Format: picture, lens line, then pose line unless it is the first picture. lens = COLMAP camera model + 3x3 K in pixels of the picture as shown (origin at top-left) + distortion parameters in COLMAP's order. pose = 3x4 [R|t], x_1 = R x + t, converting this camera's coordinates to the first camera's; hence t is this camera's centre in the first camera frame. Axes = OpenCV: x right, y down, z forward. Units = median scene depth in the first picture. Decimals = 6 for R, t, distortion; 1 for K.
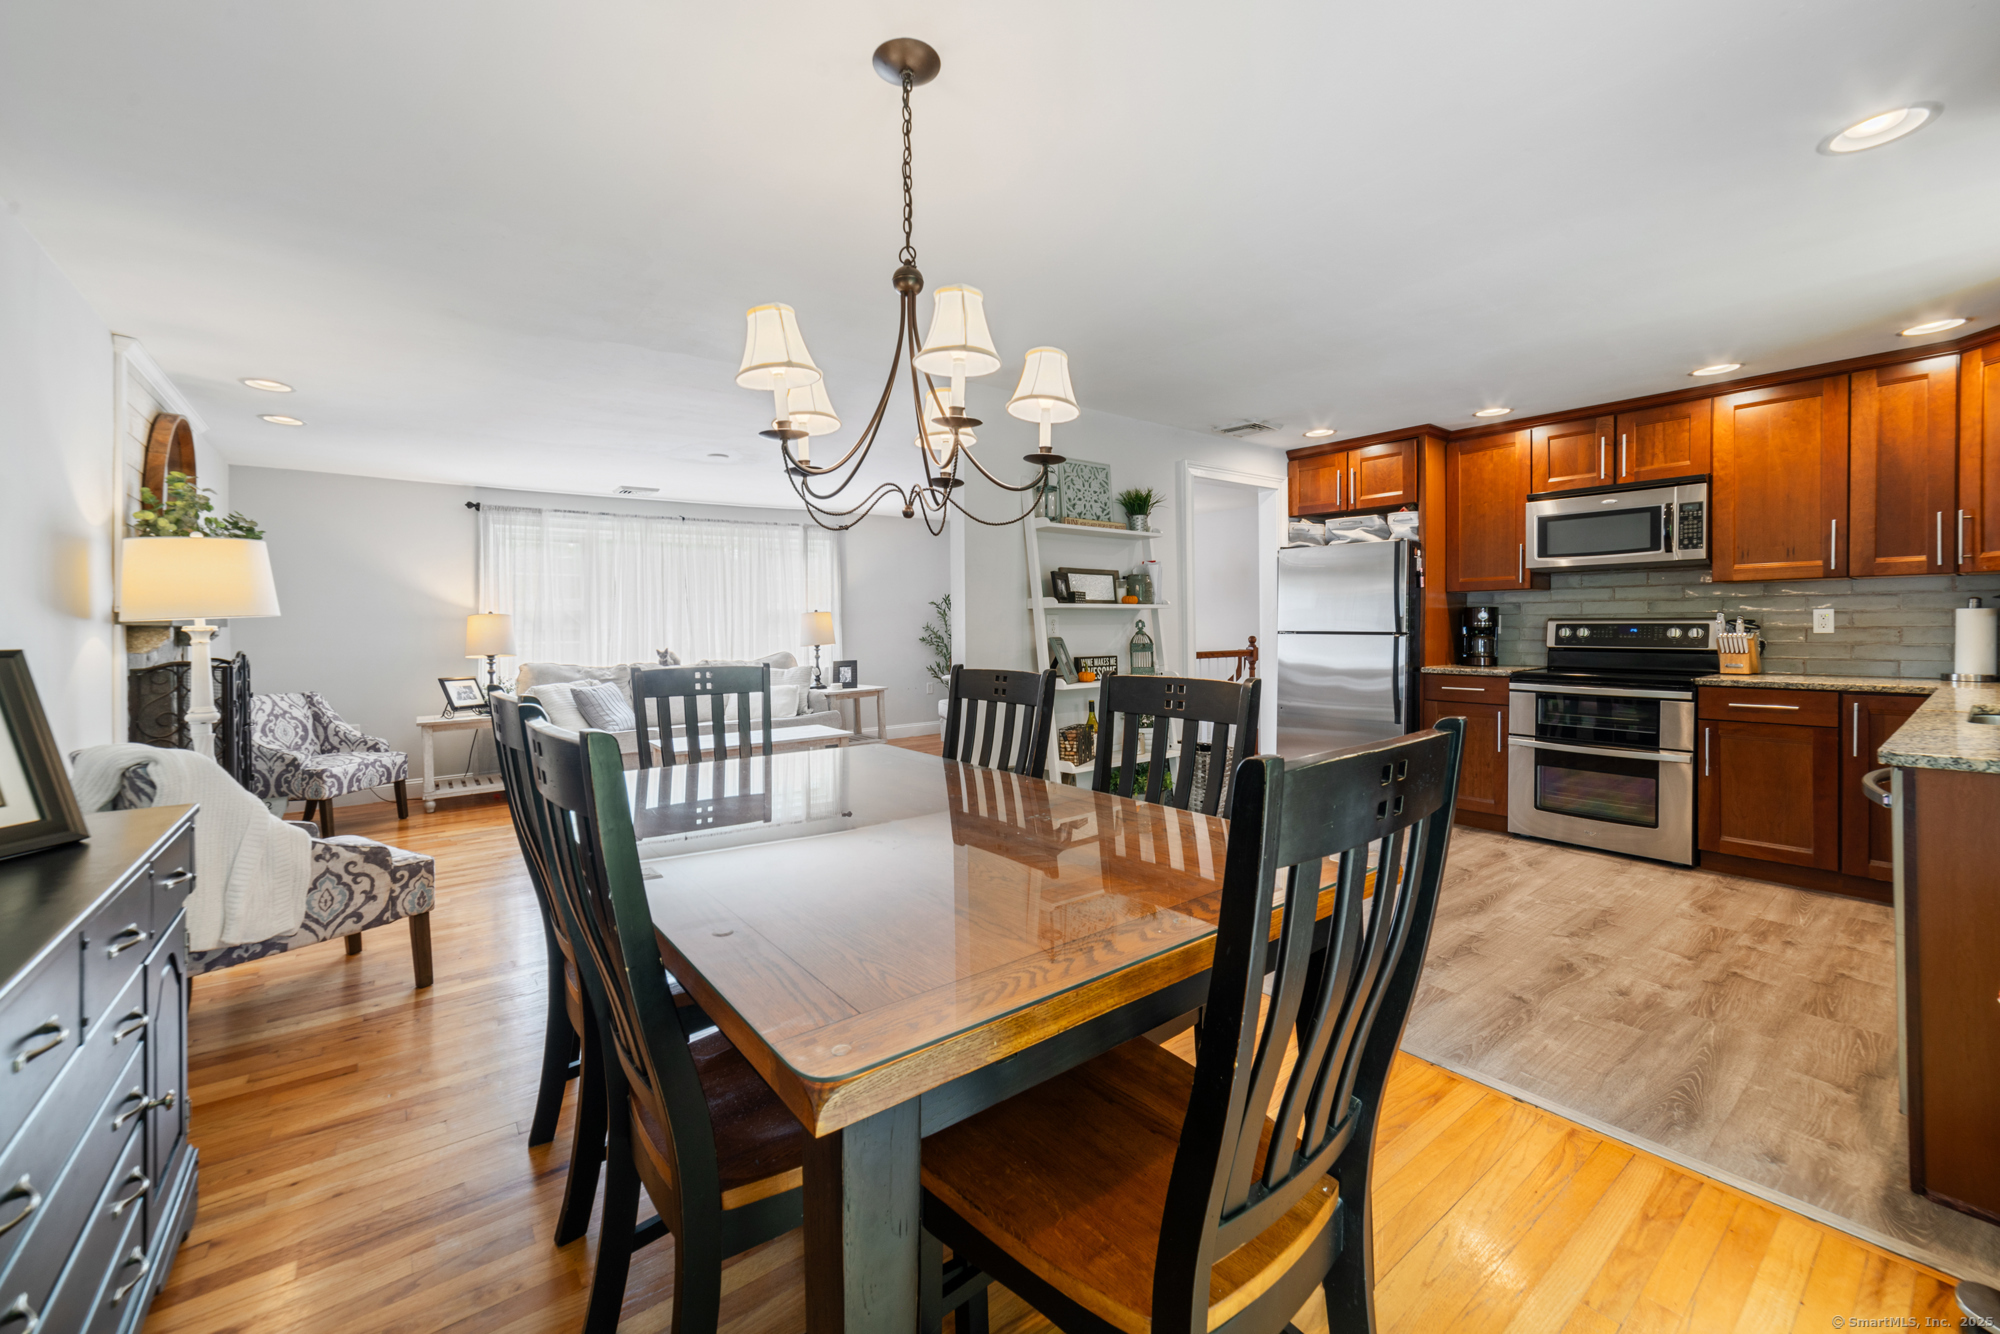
lens RADIAL K [[779.5, 0, 977.9], [0, 779.5, 623.9], [0, 0, 1]] dist [-0.000247, 0.000179]
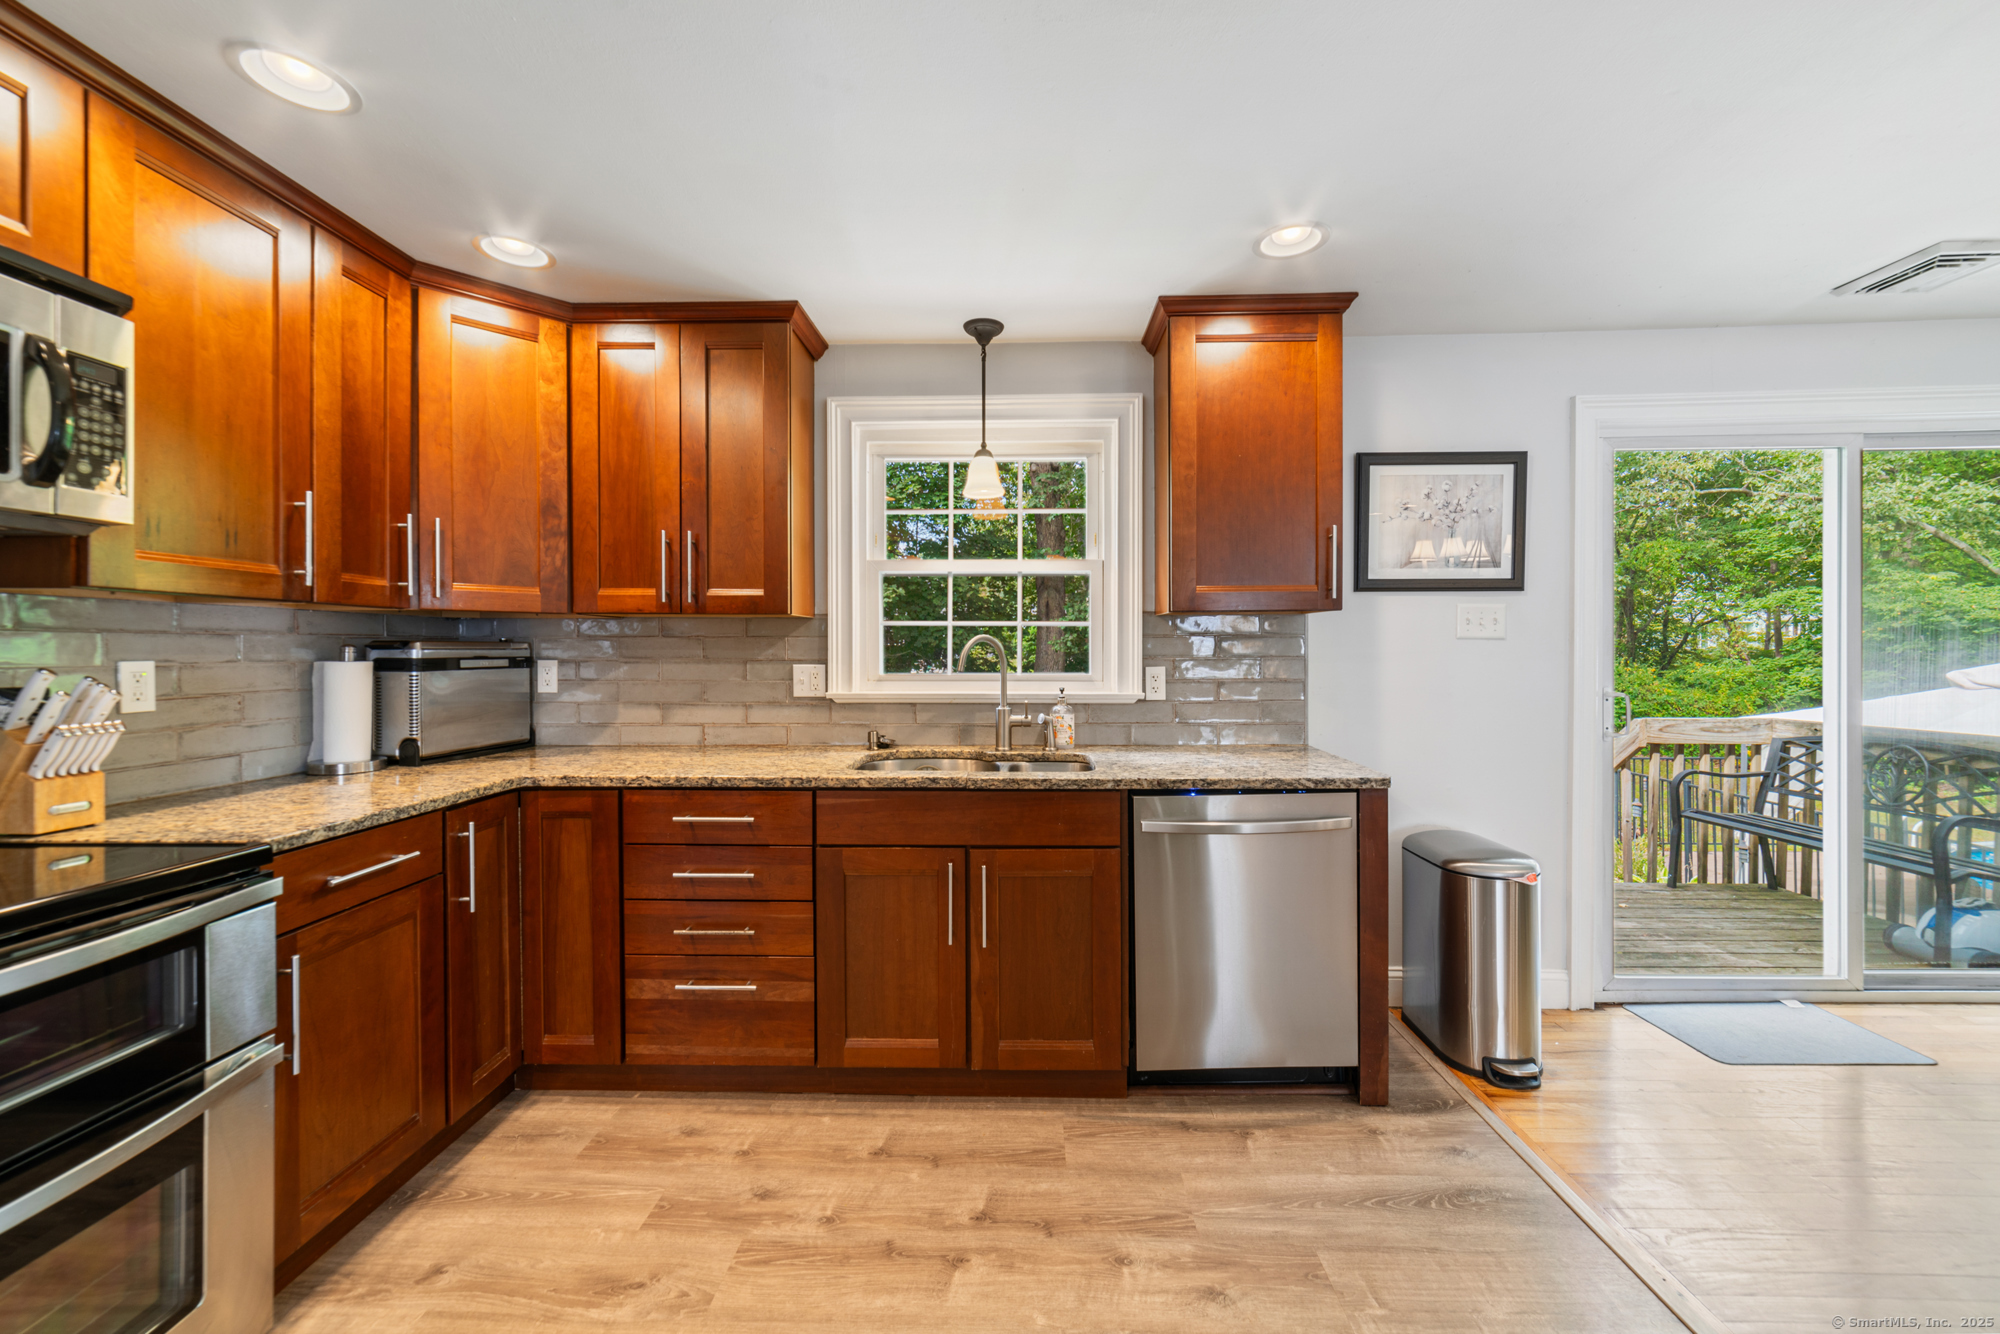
lens RADIAL K [[779.5, 0, 1005.1], [0, 779.5, 652.8], [0, 0, 1]] dist [-0.000247, 0.000179]
pose [[-0.785523, 0.008574, 0.618773, 0.530799], [0.010309, 0.999947, -0.000768, -0.024689], [-0.618746, 0.005776, -0.785570, 1.457935]]
